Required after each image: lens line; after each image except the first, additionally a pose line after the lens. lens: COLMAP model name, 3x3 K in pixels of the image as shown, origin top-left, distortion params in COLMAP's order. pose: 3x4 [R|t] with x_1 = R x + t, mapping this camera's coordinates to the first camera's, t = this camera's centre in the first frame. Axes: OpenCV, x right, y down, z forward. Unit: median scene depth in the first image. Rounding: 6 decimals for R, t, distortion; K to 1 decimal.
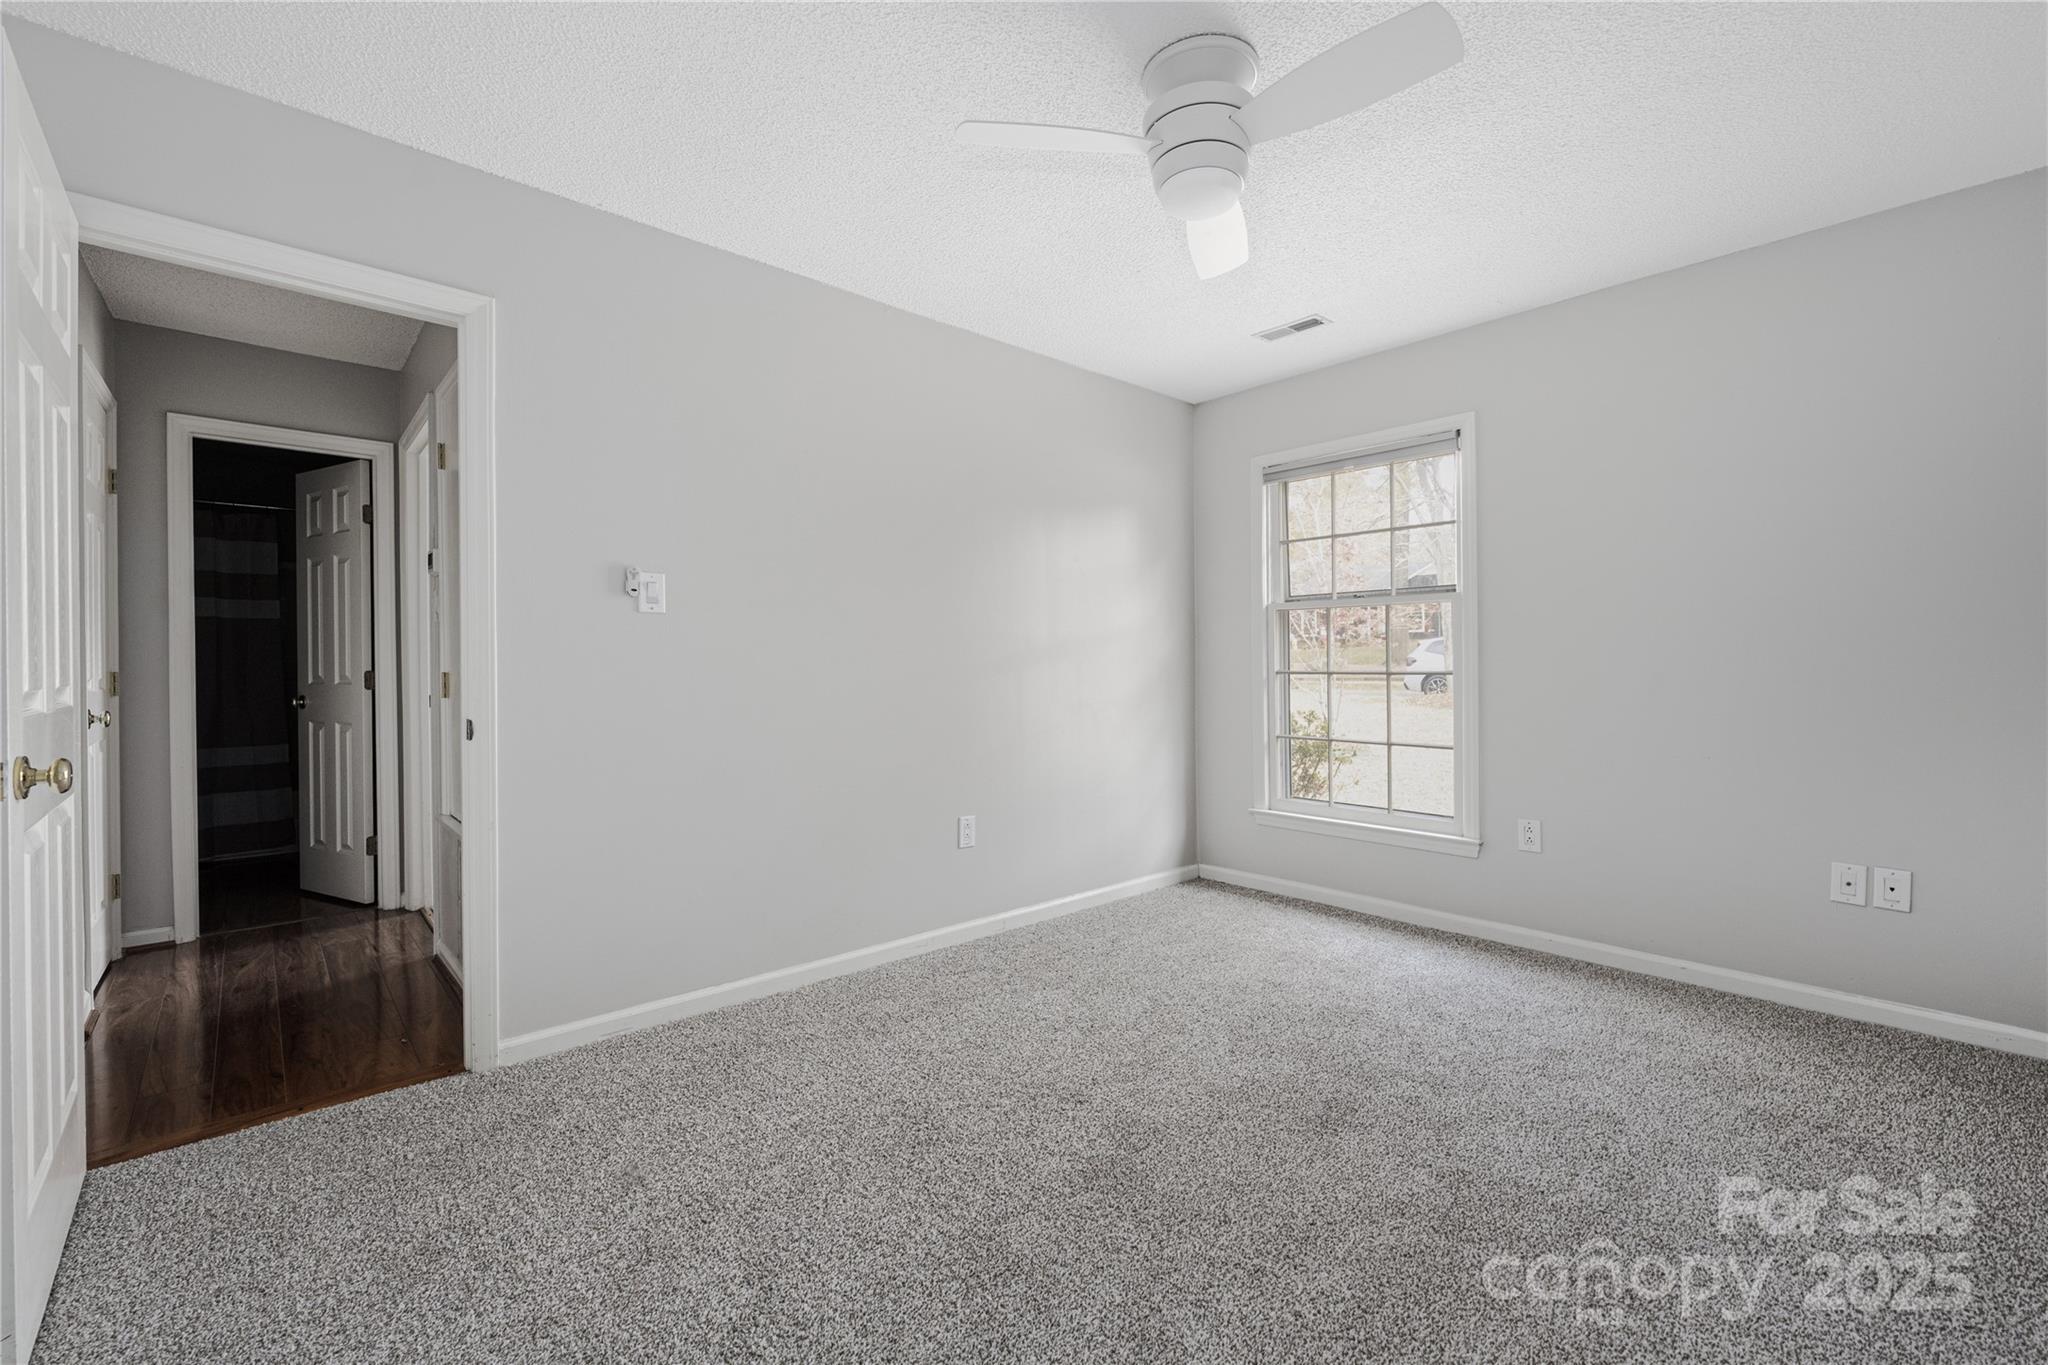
lens RADIAL K [[839.8, 0, 1018.7], [0, 839.8, 666.2], [0, 0, 1]] dist [-0.004303, 0.000313]
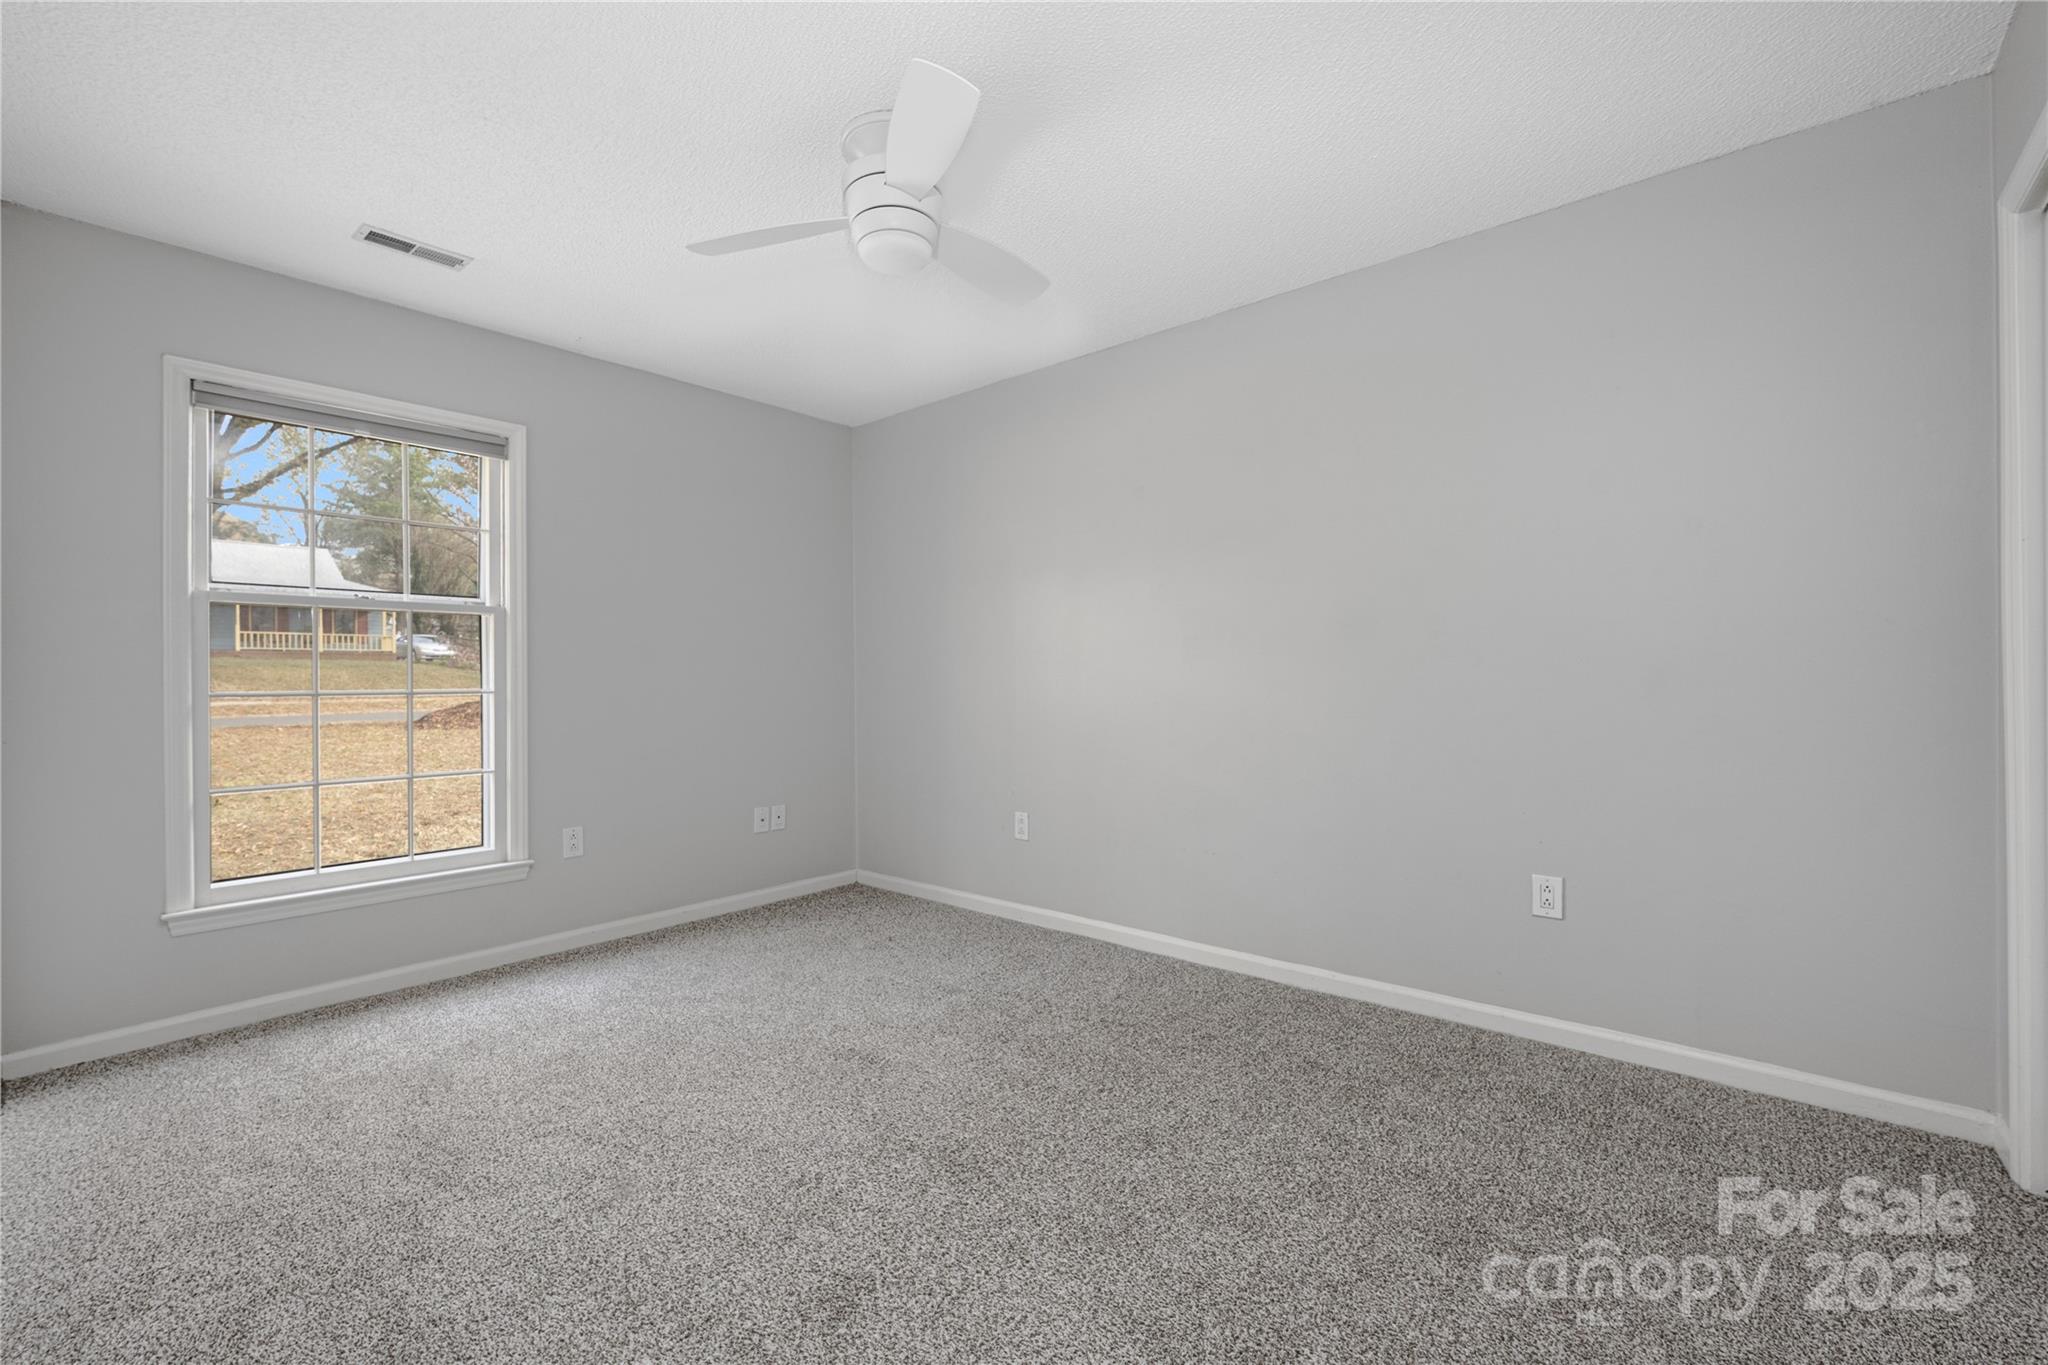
lens RADIAL K [[839.8, 0, 1017.1], [0, 839.8, 684.5], [0, 0, 1]] dist [-0.004303, 0.000313]
pose [[-0.093388, -0.005497, 0.995615, -0.564212], [0.009551, 0.999934, 0.006416, -0.001224], [-0.995584, 0.010108, -0.093330, 0.597135]]
